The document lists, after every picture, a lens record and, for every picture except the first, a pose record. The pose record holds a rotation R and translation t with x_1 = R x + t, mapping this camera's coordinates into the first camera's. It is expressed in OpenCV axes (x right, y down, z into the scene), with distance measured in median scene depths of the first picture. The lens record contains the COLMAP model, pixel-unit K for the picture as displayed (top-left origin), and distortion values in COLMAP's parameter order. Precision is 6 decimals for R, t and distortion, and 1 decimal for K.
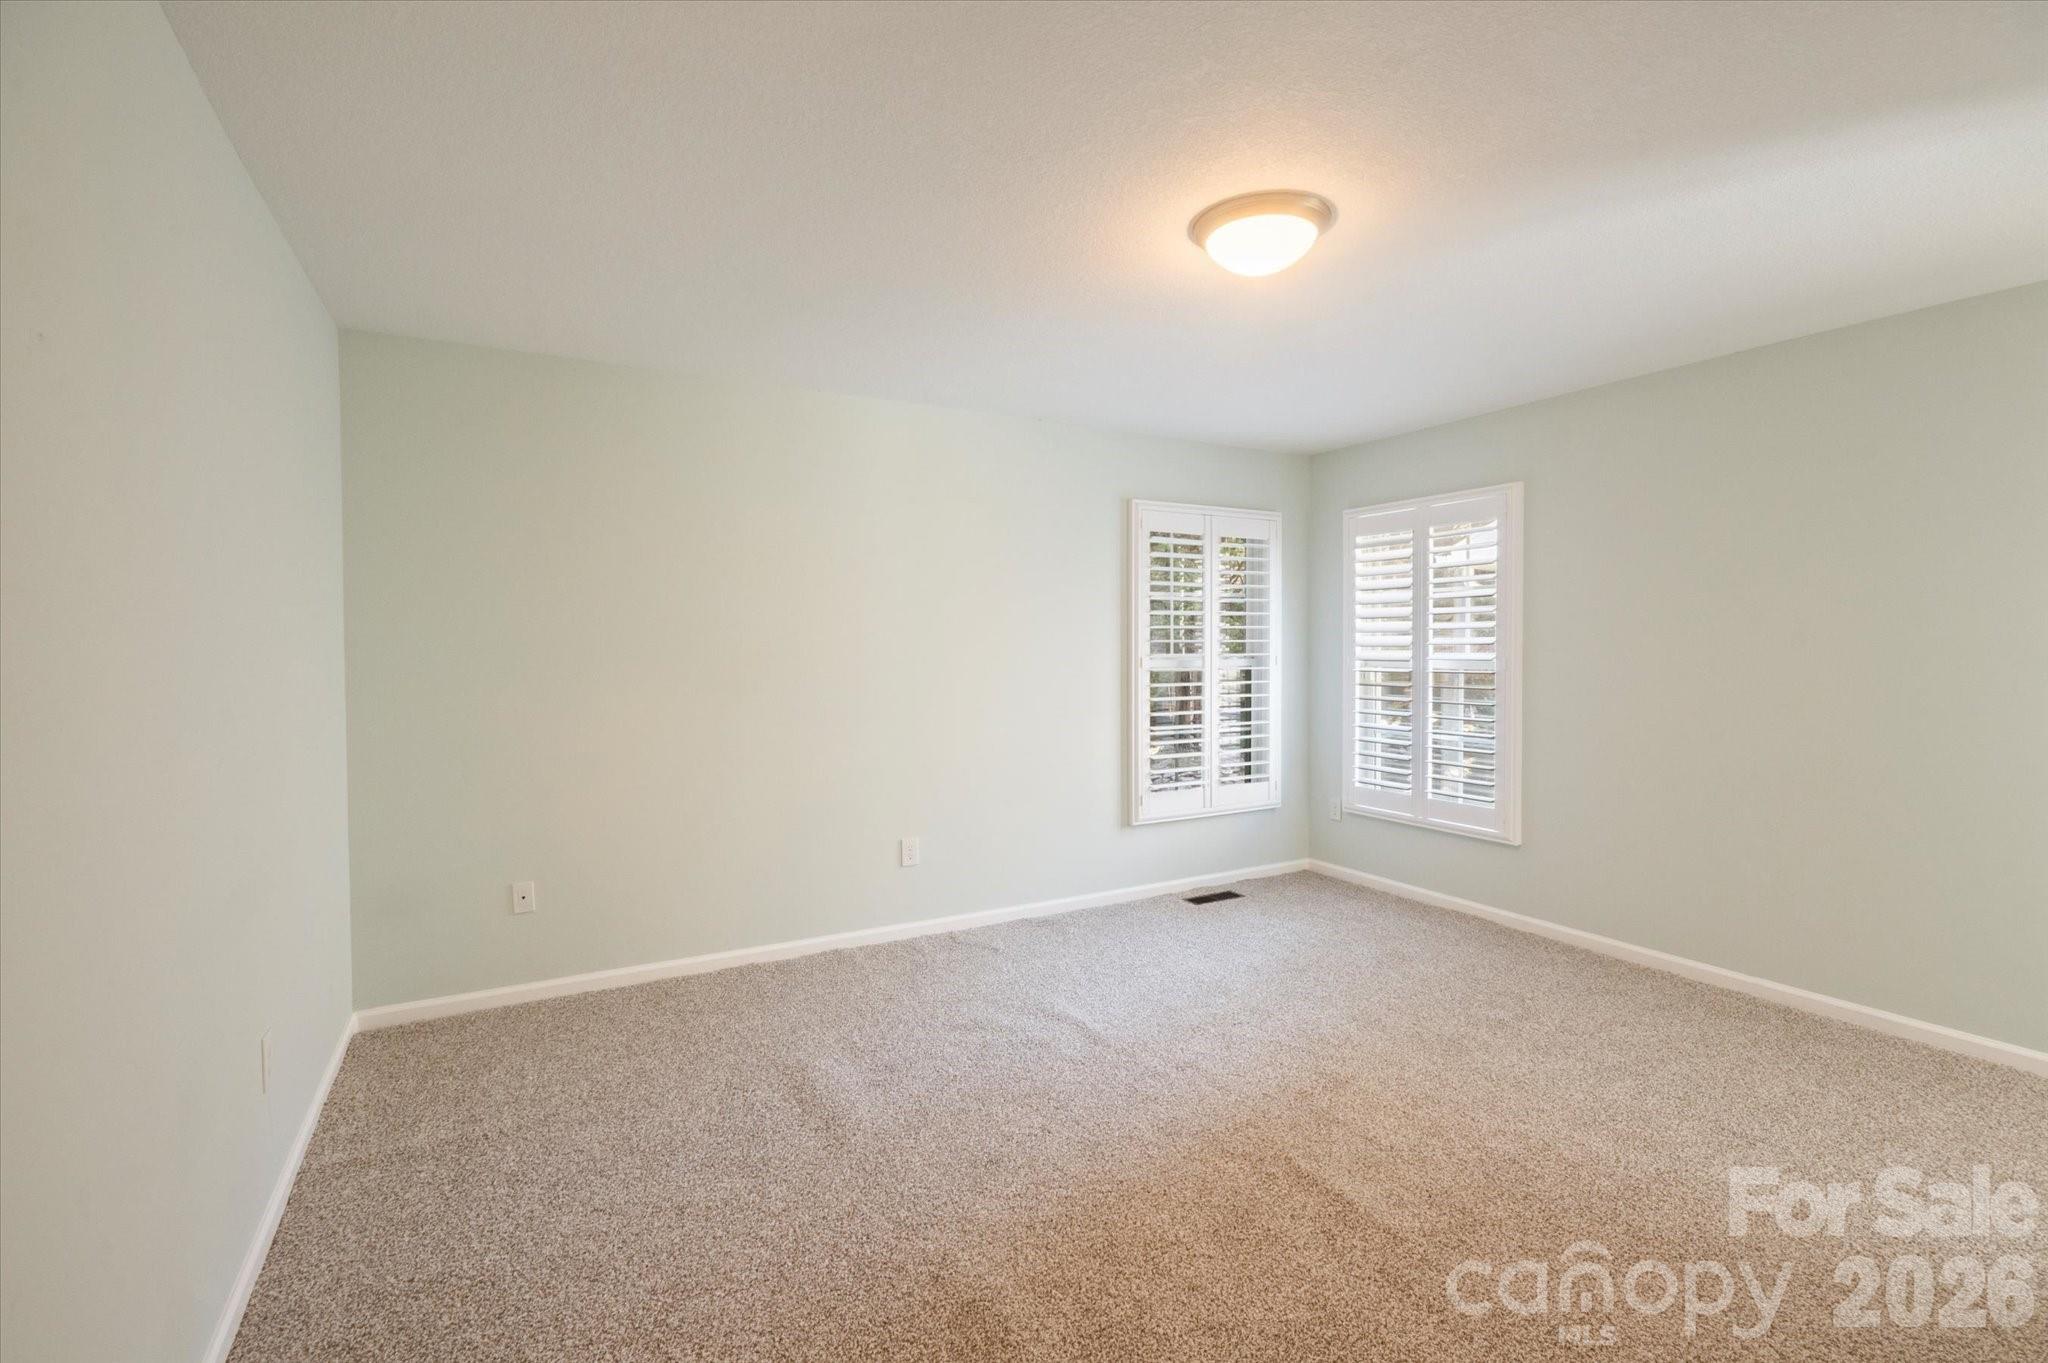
lens RADIAL K [[923.4, 0, 1024.0], [0, 923.4, 681.5], [0, 0, 1]] dist [0.000088, -0.000085]
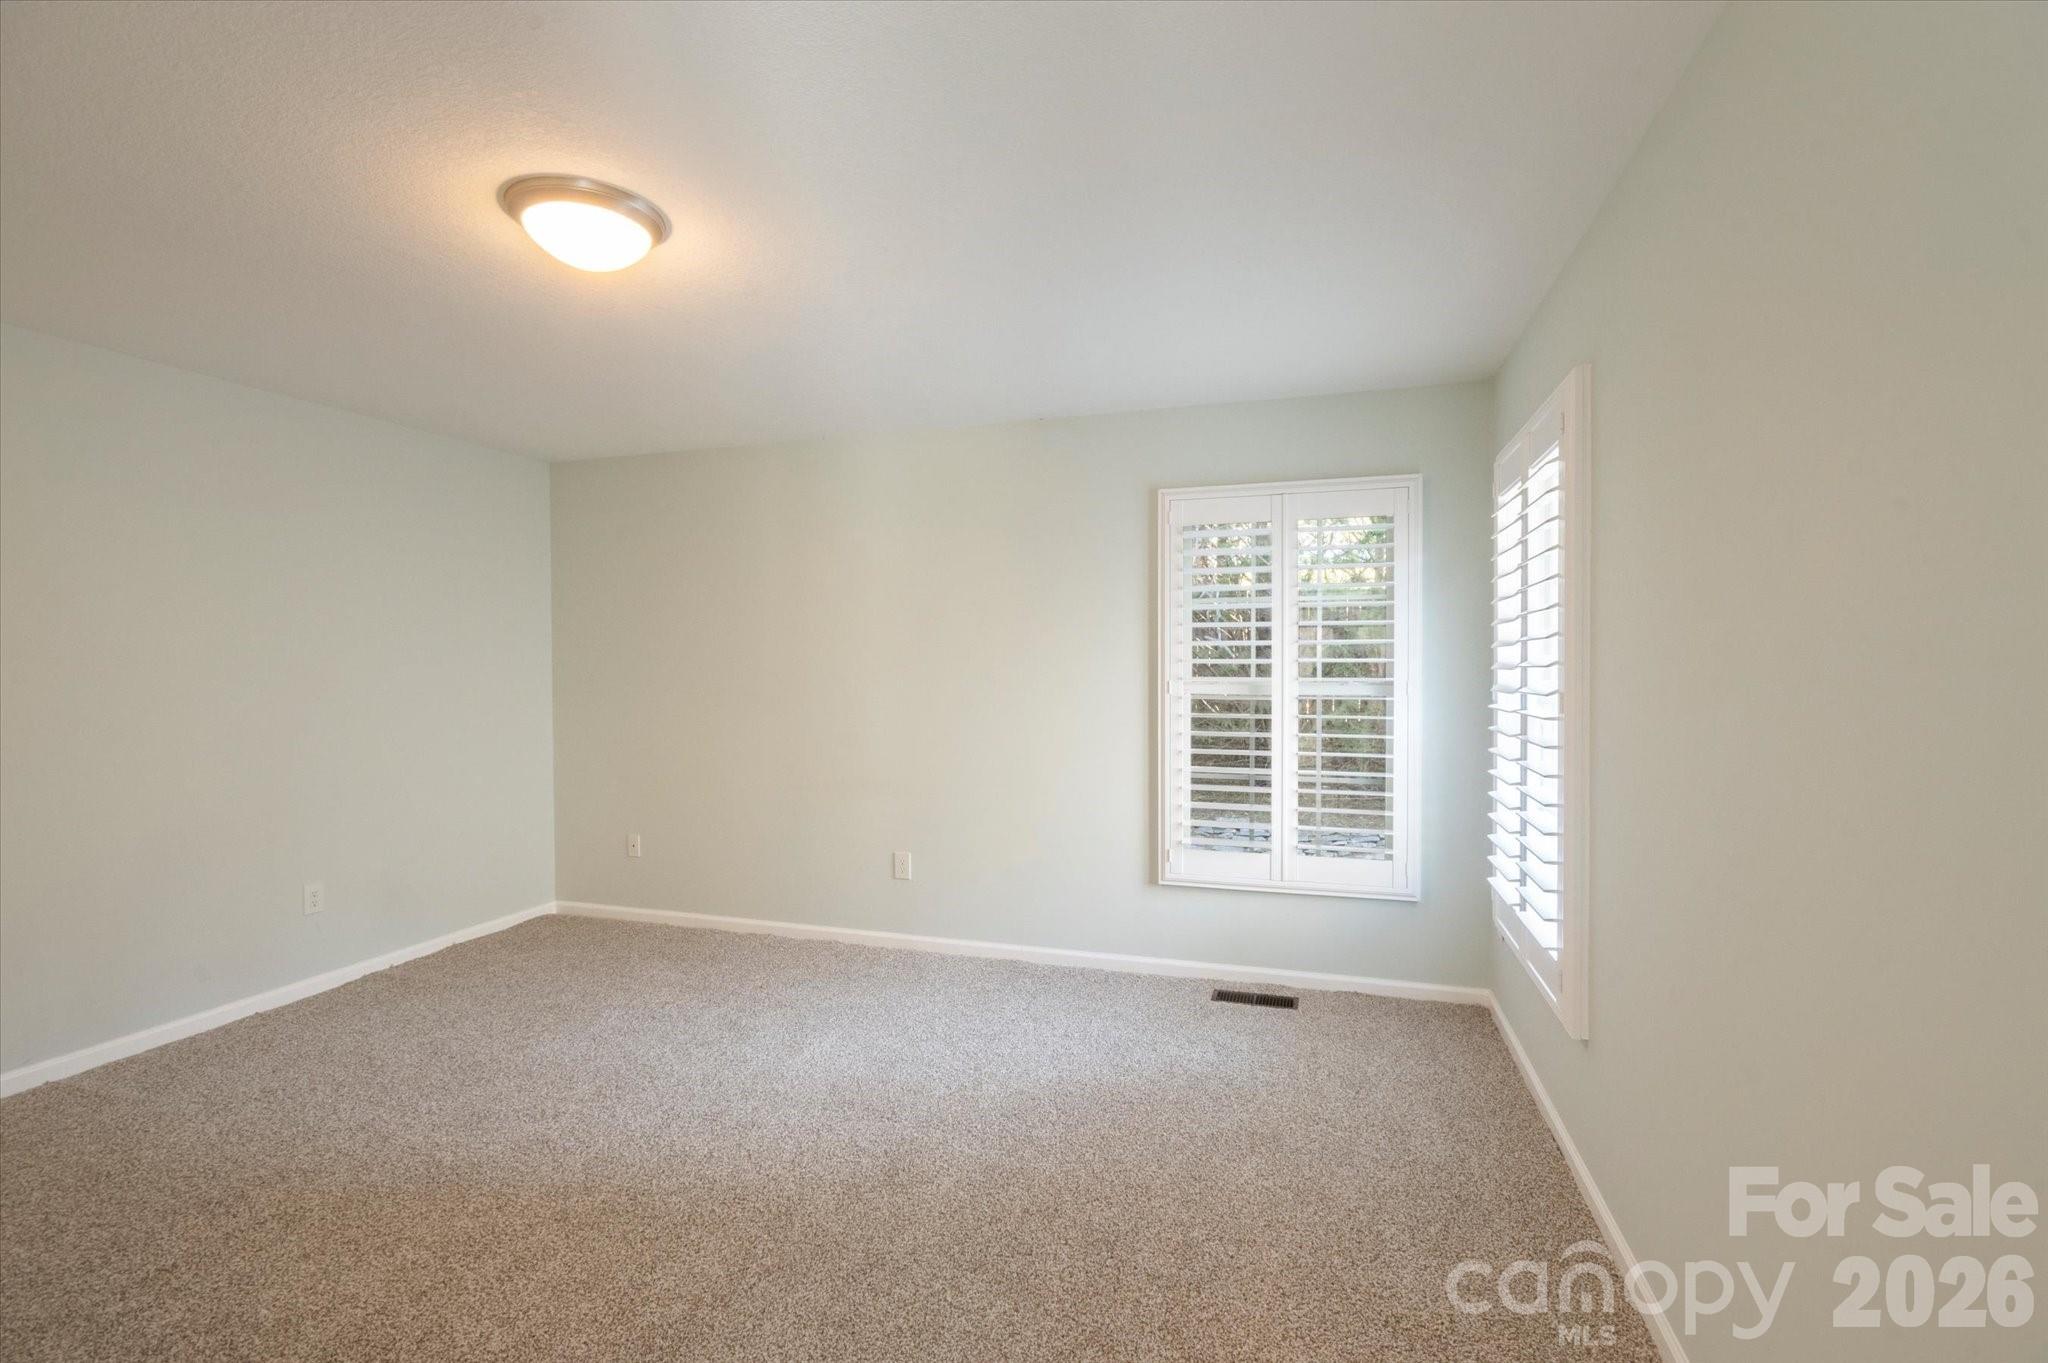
lens RADIAL K [[899.7, 0, 1021.7], [0, 899.7, 671.2], [0, 0, 1]] dist [0.002300, 0.000119]
pose [[0.678549, 0.004576, -0.734541, 0.617735], [-0.024685, 0.999558, -0.016577, -0.018348], [0.734140, 0.029381, 0.678362, 0.349009]]
